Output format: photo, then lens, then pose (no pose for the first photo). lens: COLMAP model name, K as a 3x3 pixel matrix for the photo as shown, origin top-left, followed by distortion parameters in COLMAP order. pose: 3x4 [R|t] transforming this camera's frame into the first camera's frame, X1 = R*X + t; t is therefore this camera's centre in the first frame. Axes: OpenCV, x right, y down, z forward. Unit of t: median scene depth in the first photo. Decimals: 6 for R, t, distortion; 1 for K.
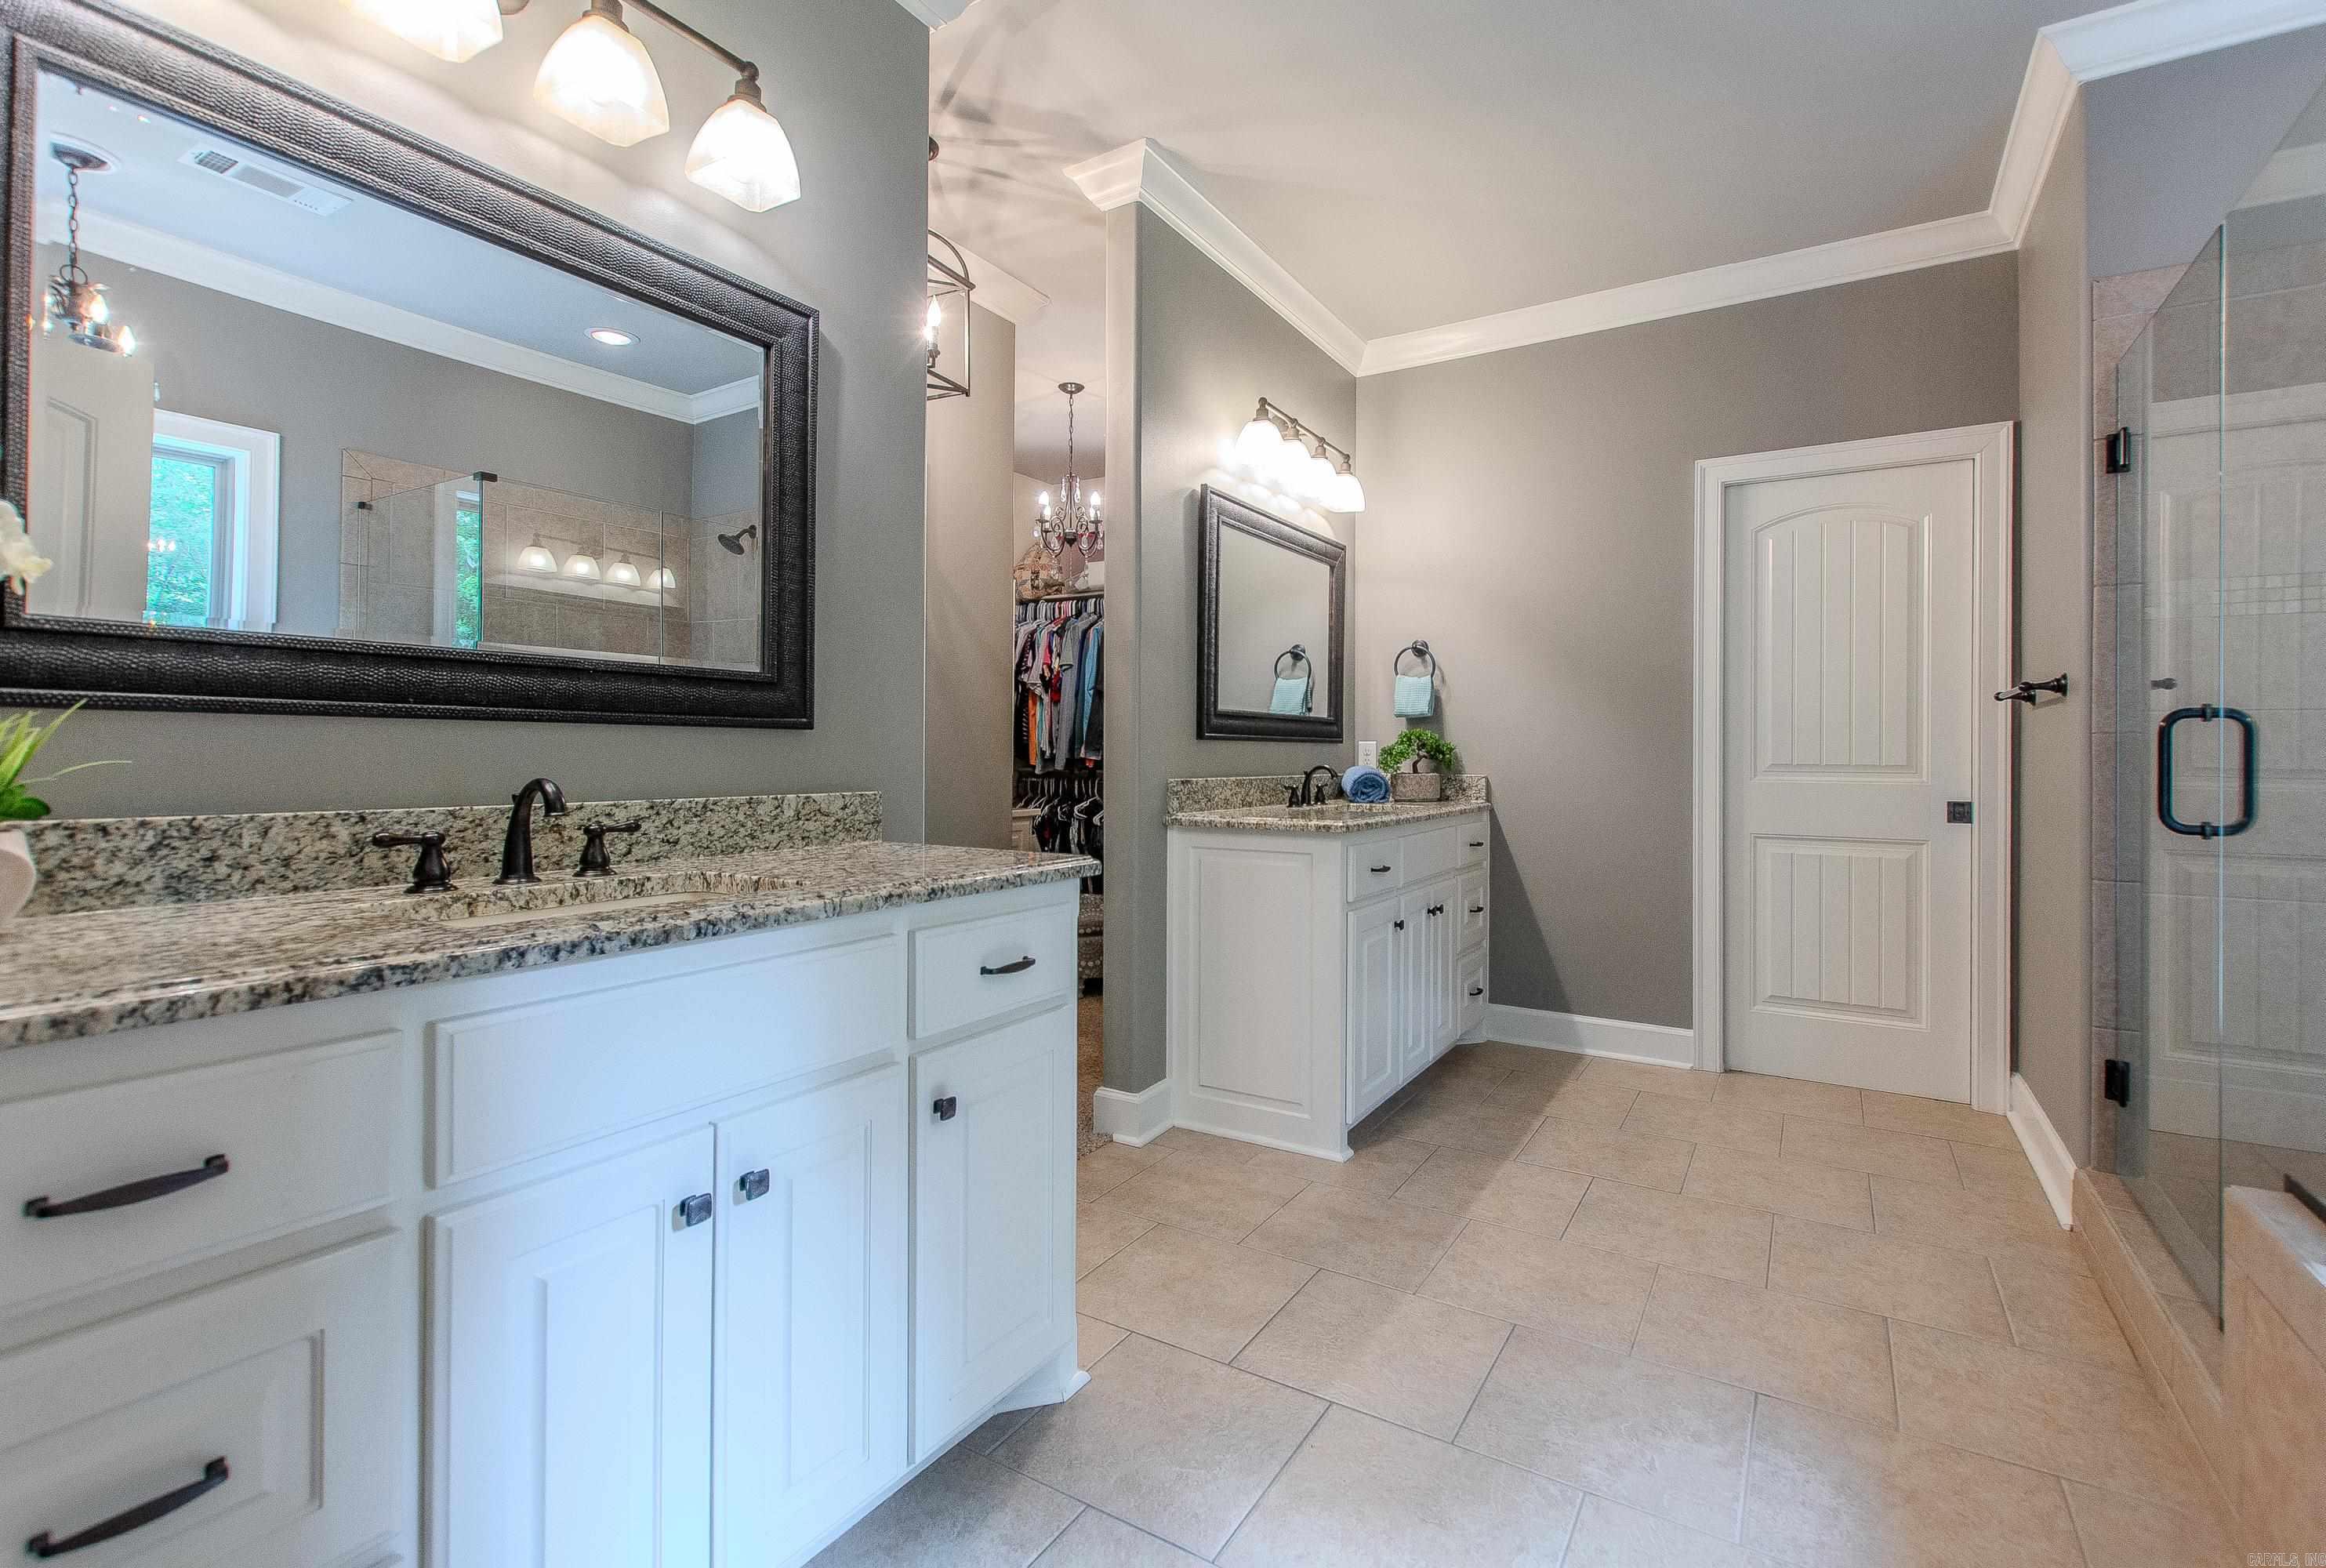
lens RADIAL K [[1023.3, 0, 1182.3], [0, 1023.3, 775.6], [0, 0, 1]] dist [0.001165, 0.000233]
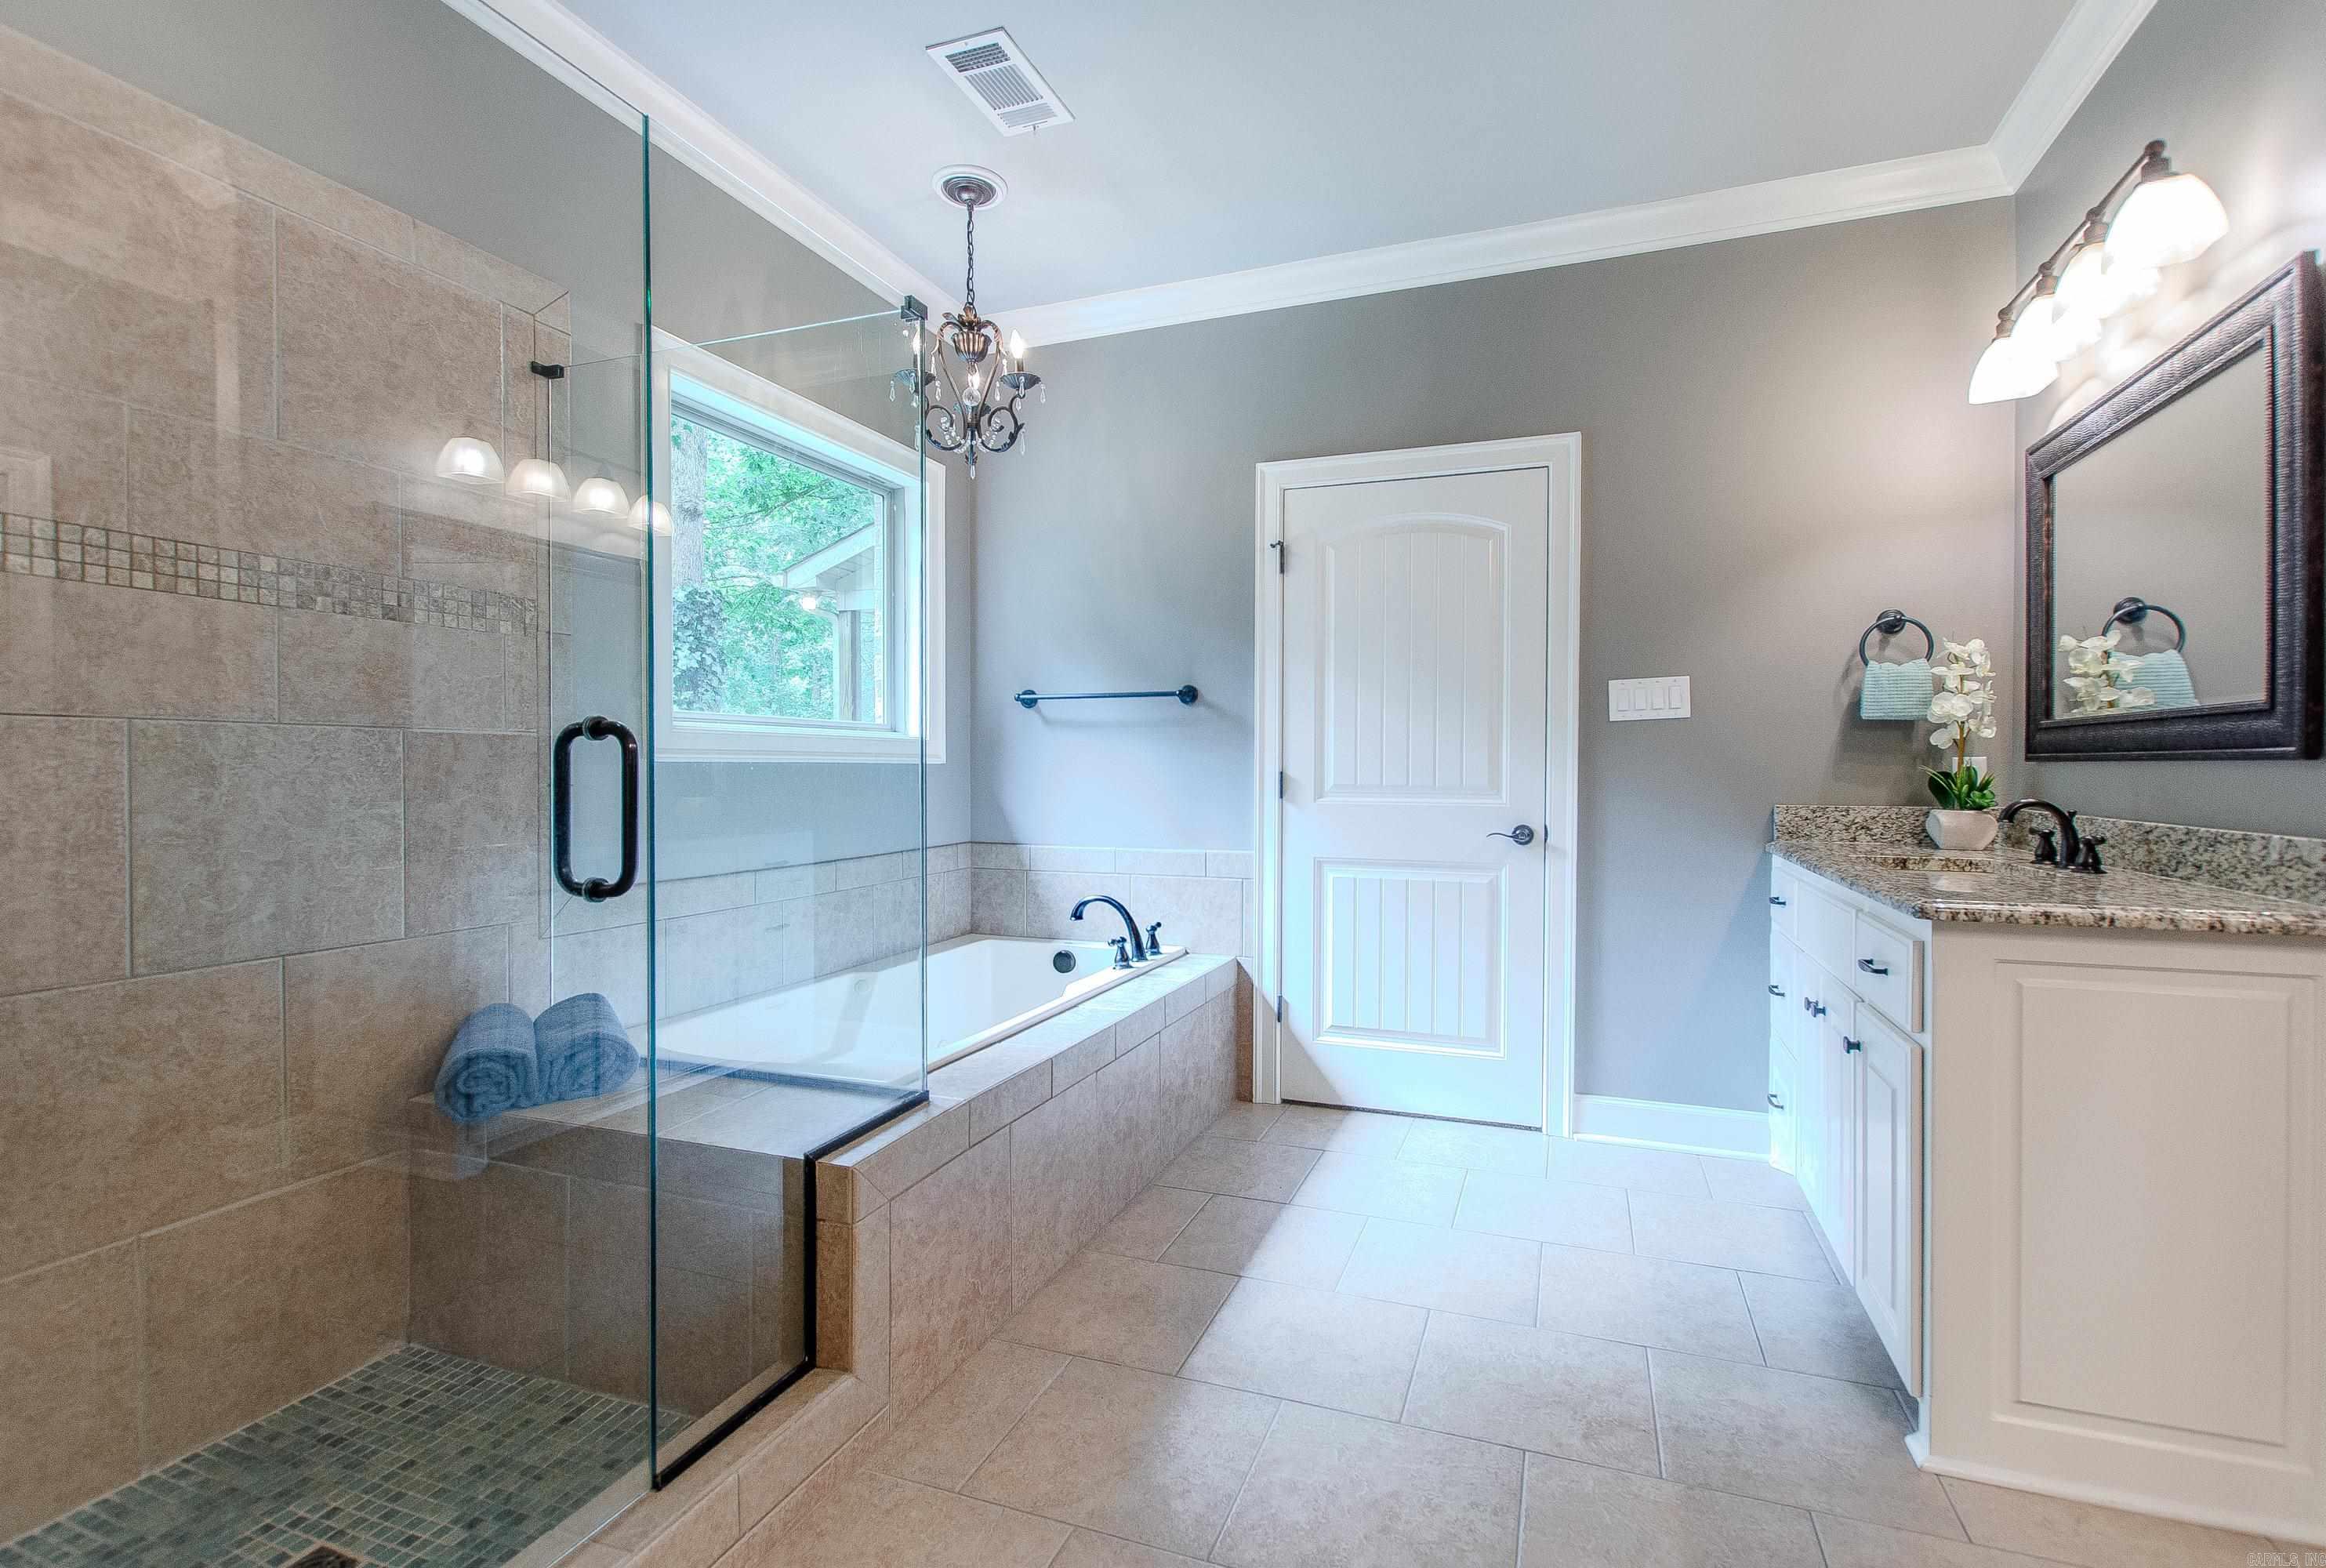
lens RADIAL K [[1023.3, 0, 1182.3], [0, 1023.3, 775.6], [0, 0, 1]] dist [0.001165, 0.000233]
pose [[-0.984159, -0.004278, -0.177234, 0.707342], [-0.009123, 0.999606, 0.026533, -0.047846], [0.177050, 0.027729, -0.983811, 1.735853]]
